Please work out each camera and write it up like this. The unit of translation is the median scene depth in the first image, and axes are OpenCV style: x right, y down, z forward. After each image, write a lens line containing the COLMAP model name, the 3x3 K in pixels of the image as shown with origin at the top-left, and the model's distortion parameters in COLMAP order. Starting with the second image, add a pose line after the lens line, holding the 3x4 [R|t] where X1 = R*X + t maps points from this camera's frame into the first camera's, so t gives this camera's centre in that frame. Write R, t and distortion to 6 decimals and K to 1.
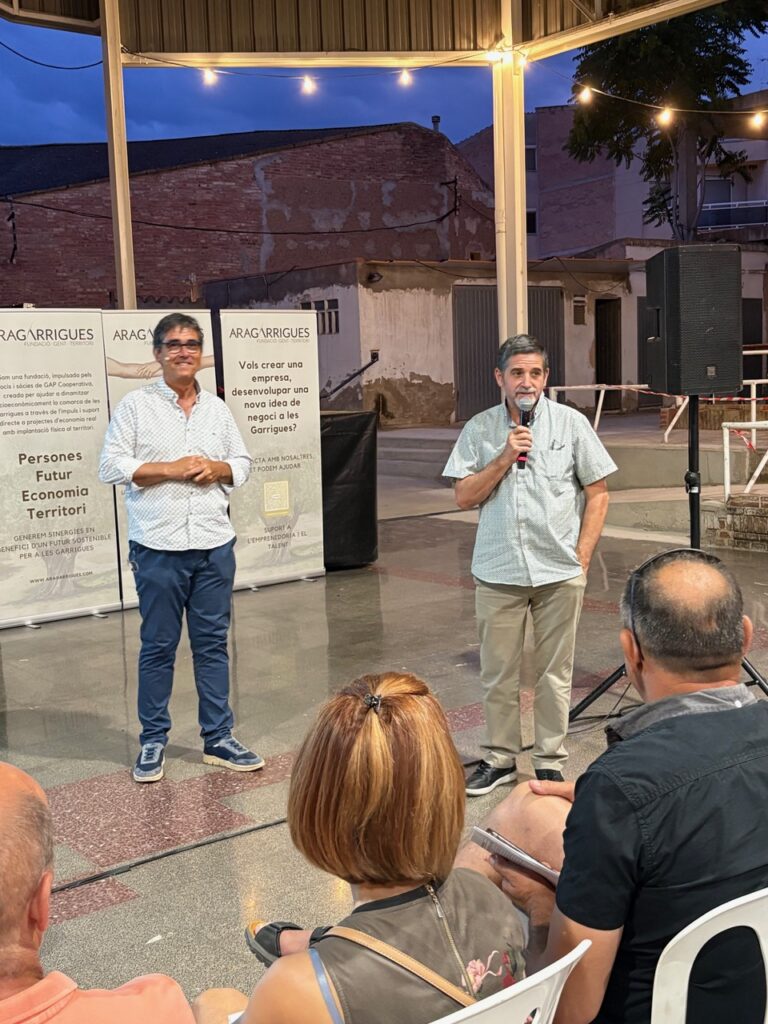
lens RADIAL K [[1218.3, 0, 384.0], [0, 1218.3, 512.0], [0, 0, 1]] dist [0.201247, -0.722380]
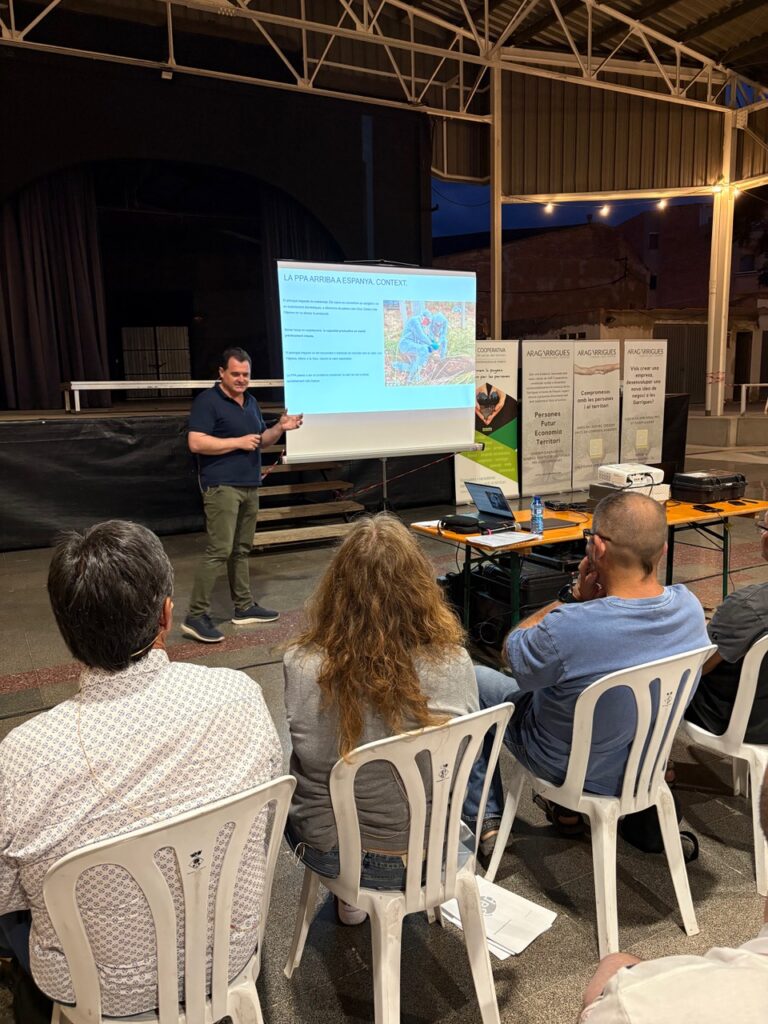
lens RADIAL K [[776.1, 0, 384.0], [0, 776.1, 512.0], [0, 0, 1]] dist [0.058834, -0.061787]
pose [[0.986545, 0.034301, -0.159852, -0.178670], [-0.025531, 0.998070, 0.056600, 0.027747], [0.161485, -0.051757, 0.985517, -0.173655]]
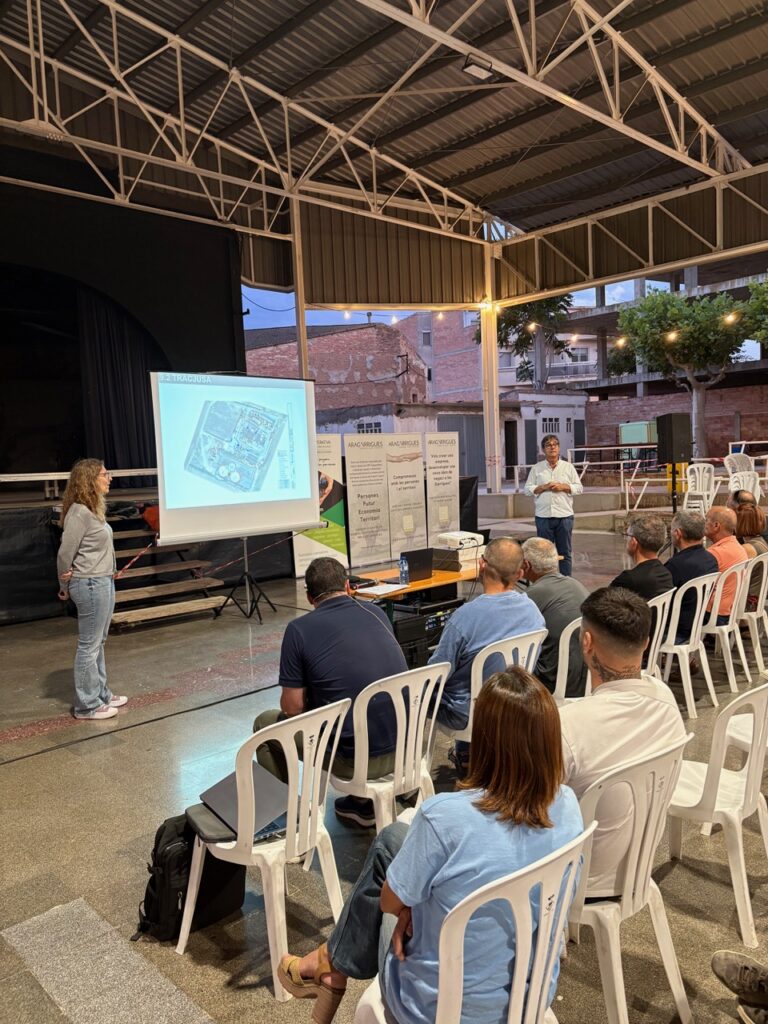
lens RADIAL K [[777.0, 0, 384.0], [0, 777.0, 512.0], [0, 0, 1]] dist [0.080783, -0.112802]
pose [[0.994622, -0.016267, 0.102288, -0.214942], [0.021286, 0.998612, -0.048174, 0.032324], [-0.101362, 0.050092, 0.993588, -0.262211]]
